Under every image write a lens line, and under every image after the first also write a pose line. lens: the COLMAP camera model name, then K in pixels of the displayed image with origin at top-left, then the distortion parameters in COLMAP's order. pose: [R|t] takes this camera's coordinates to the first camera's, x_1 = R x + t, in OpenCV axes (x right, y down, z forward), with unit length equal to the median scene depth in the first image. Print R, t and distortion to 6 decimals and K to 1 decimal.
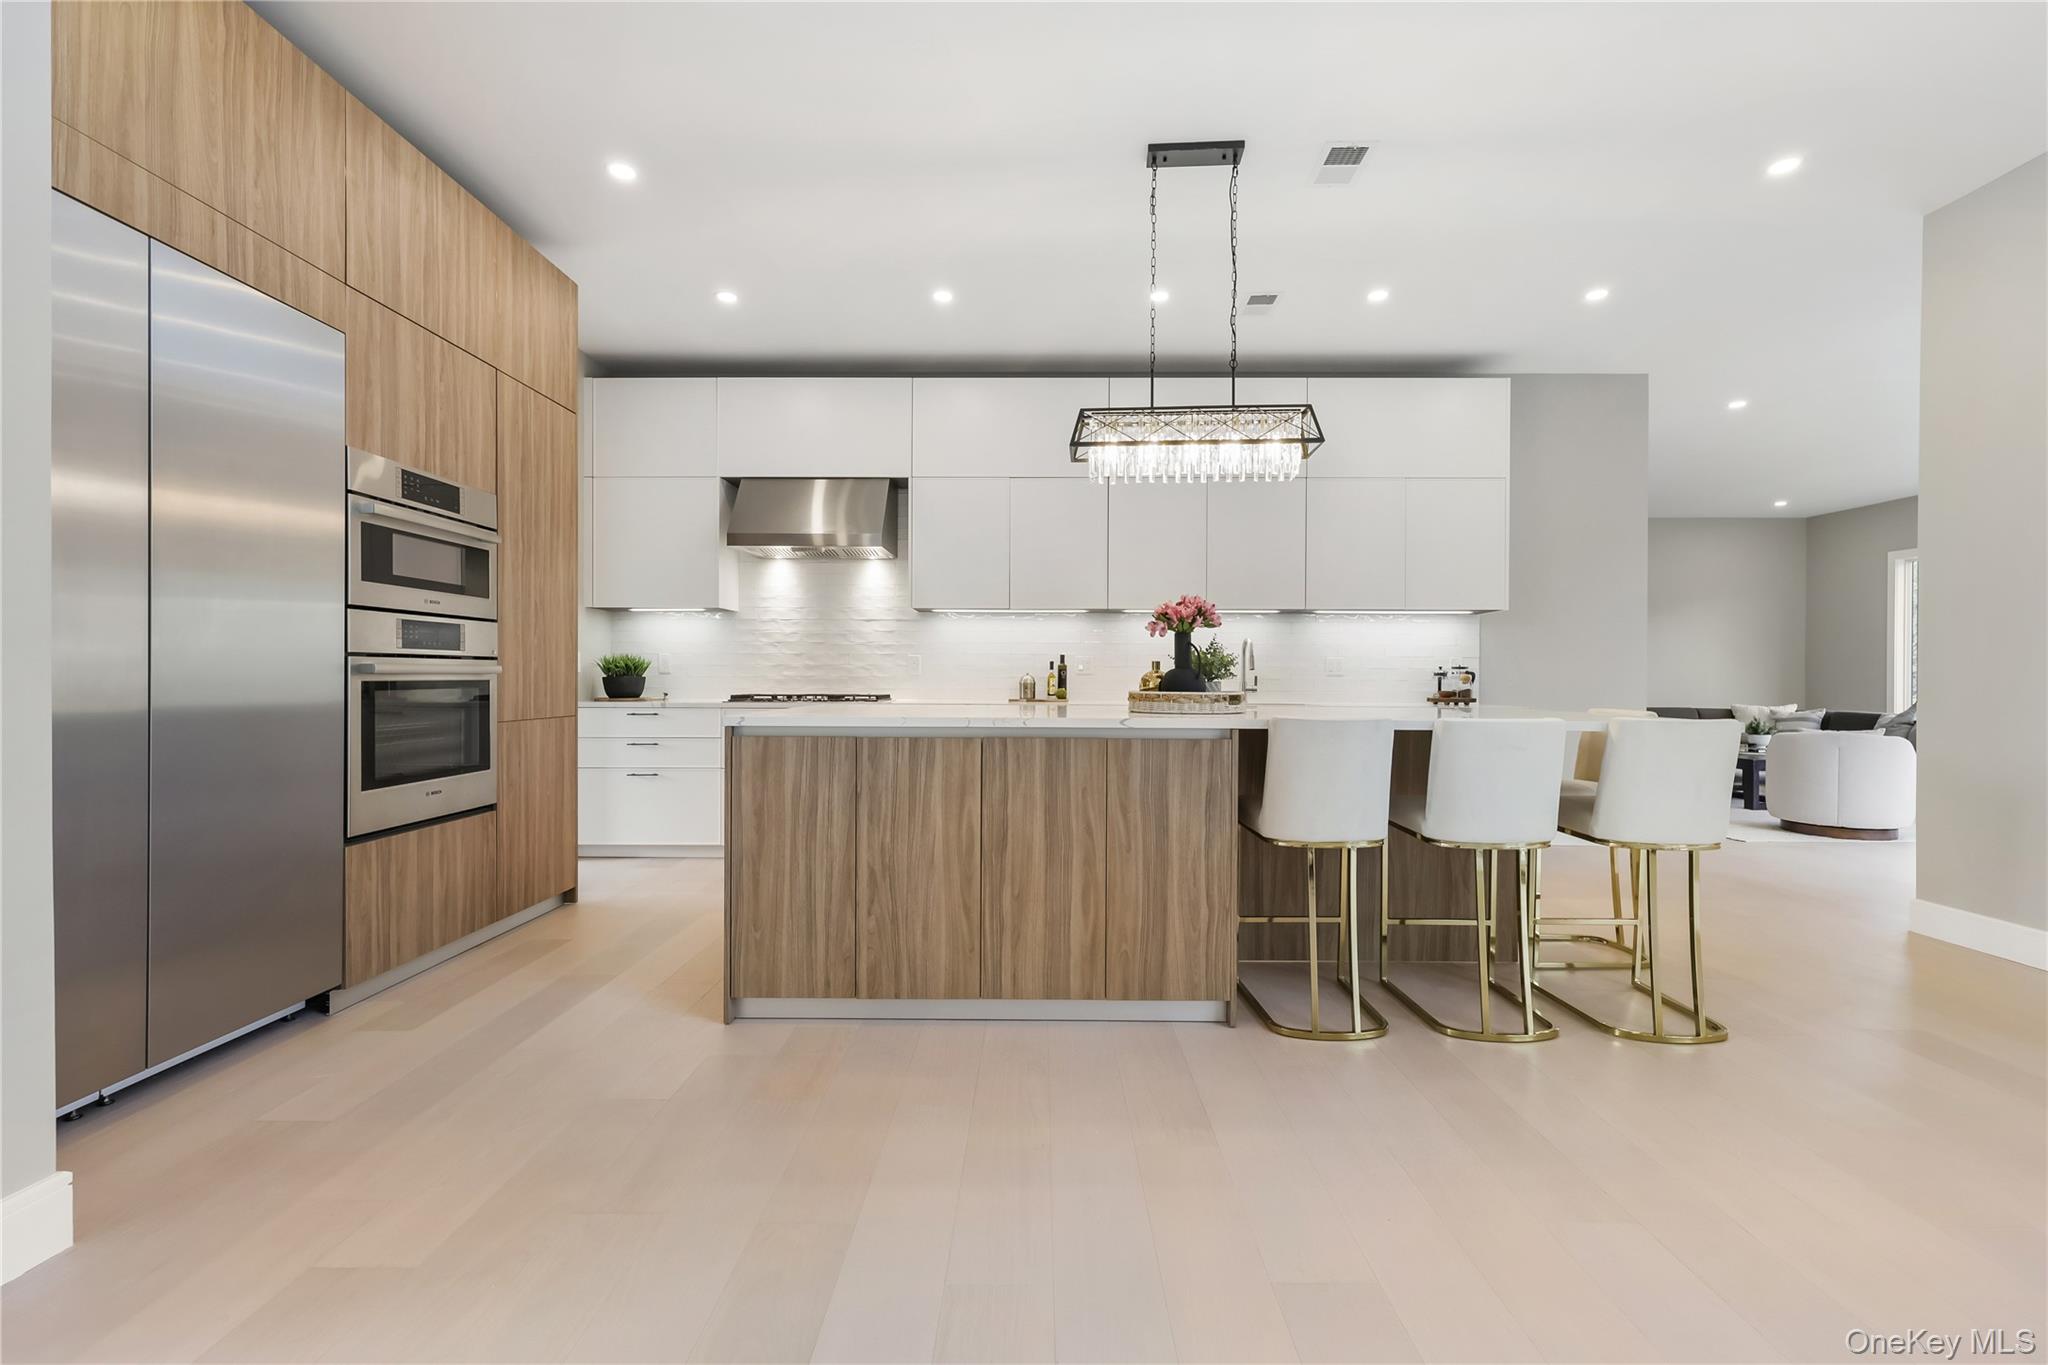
lens RADIAL K [[843.4, 0, 1024.0], [0, 843.4, 682.5], [0, 0, 1]] dist [0.000663, -0.000251]
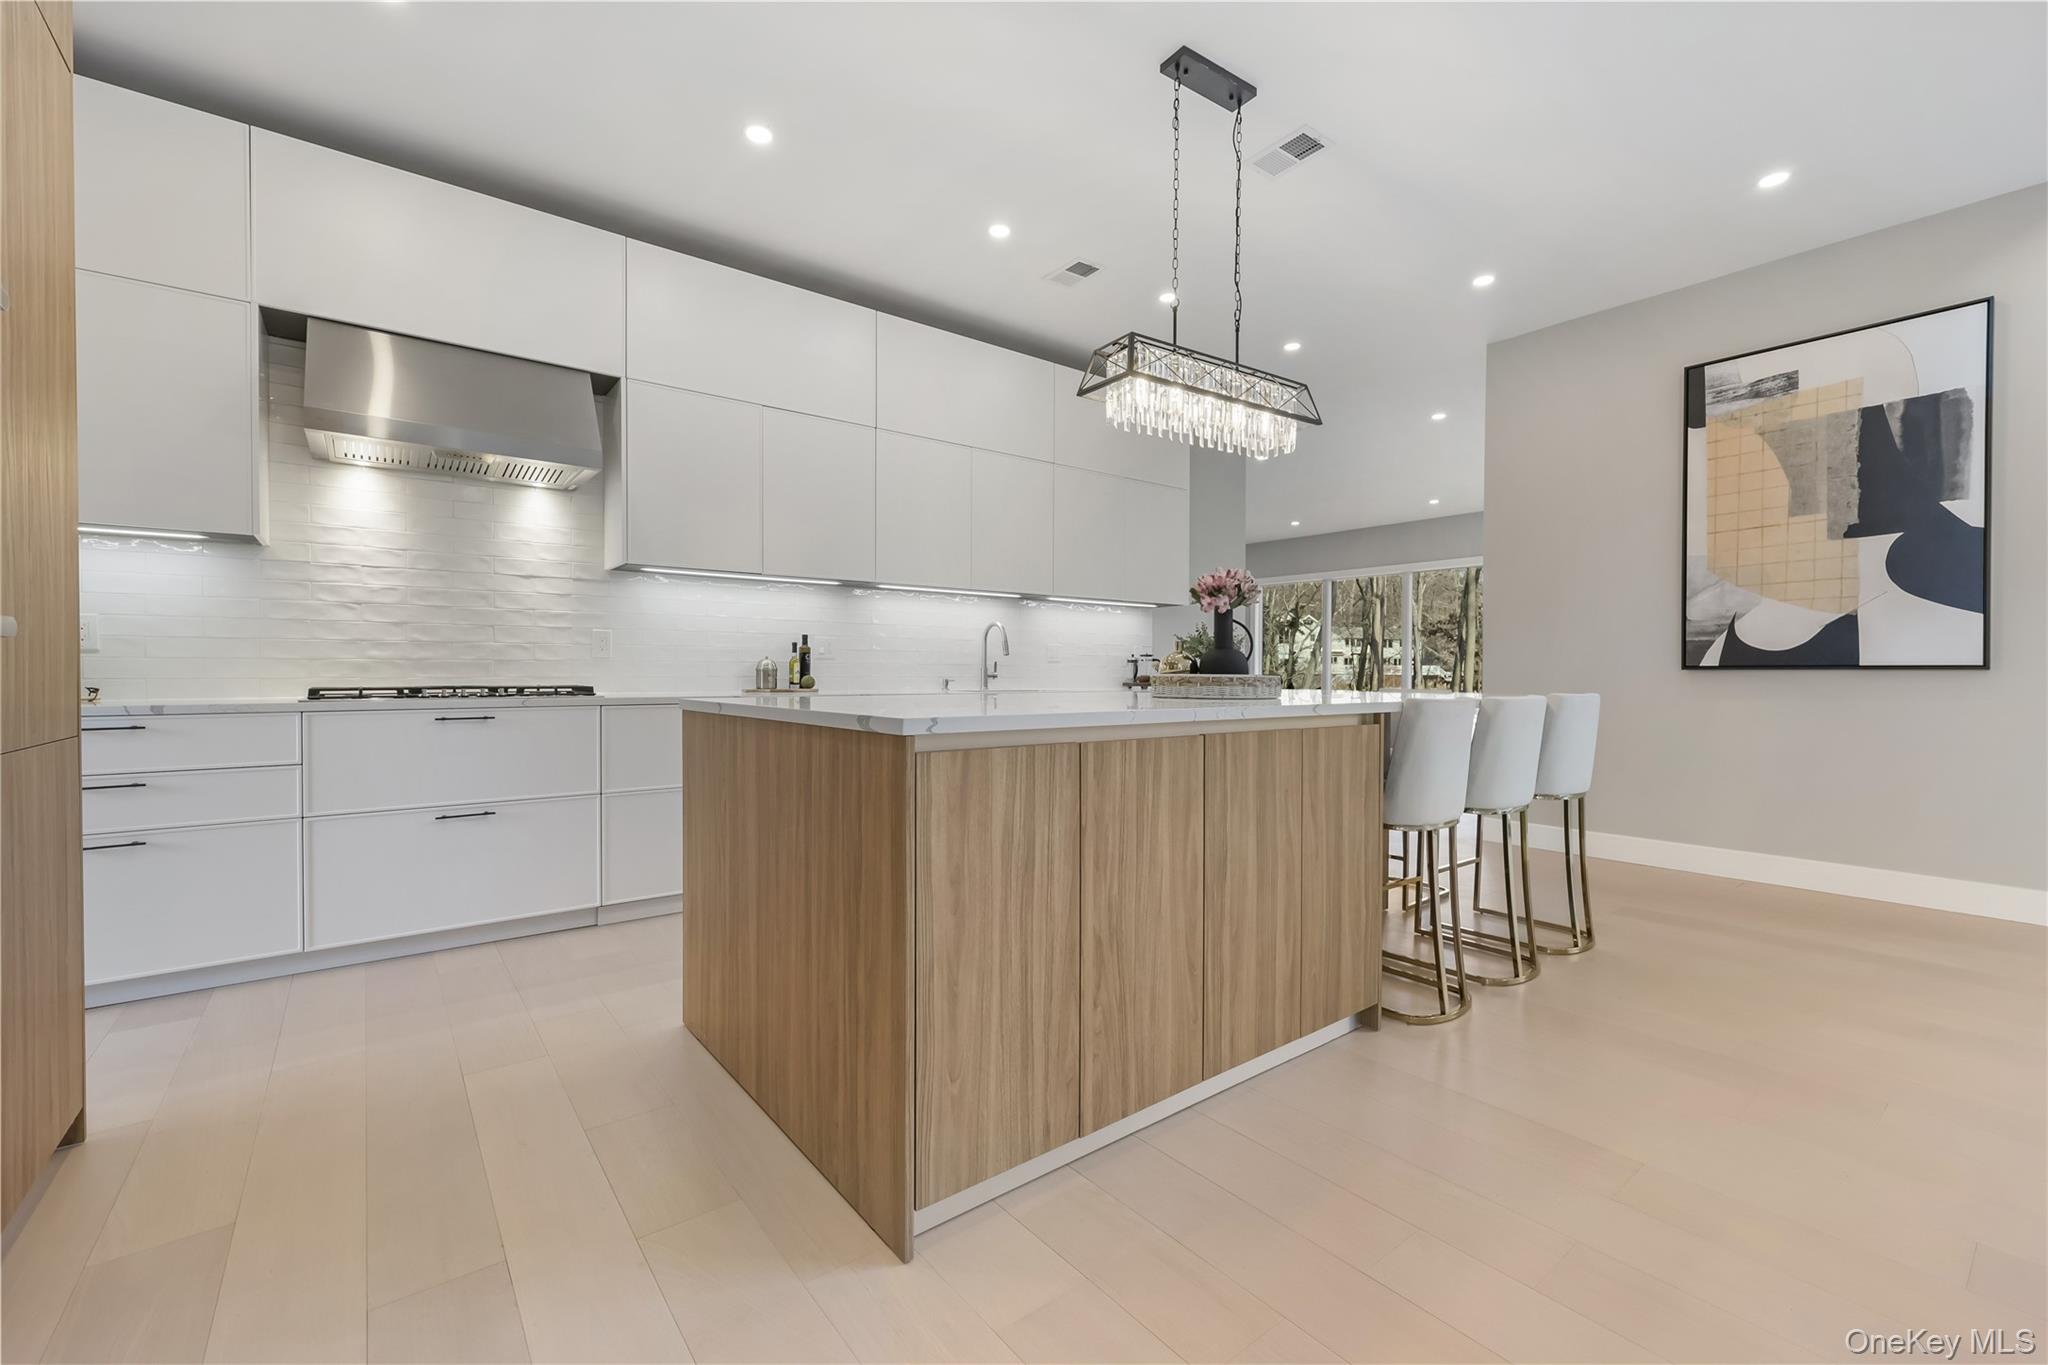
lens RADIAL K [[832.5, 0, 992.4], [0, 832.5, 679.1], [0, 0, 1]] dist [0.000044, -0.000019]
pose [[0.791978, -0.006762, 0.610513, -0.596252], [0.002815, 0.999968, 0.007424, 0.009416], [-0.610544, -0.004161, 0.791972, 0.485361]]
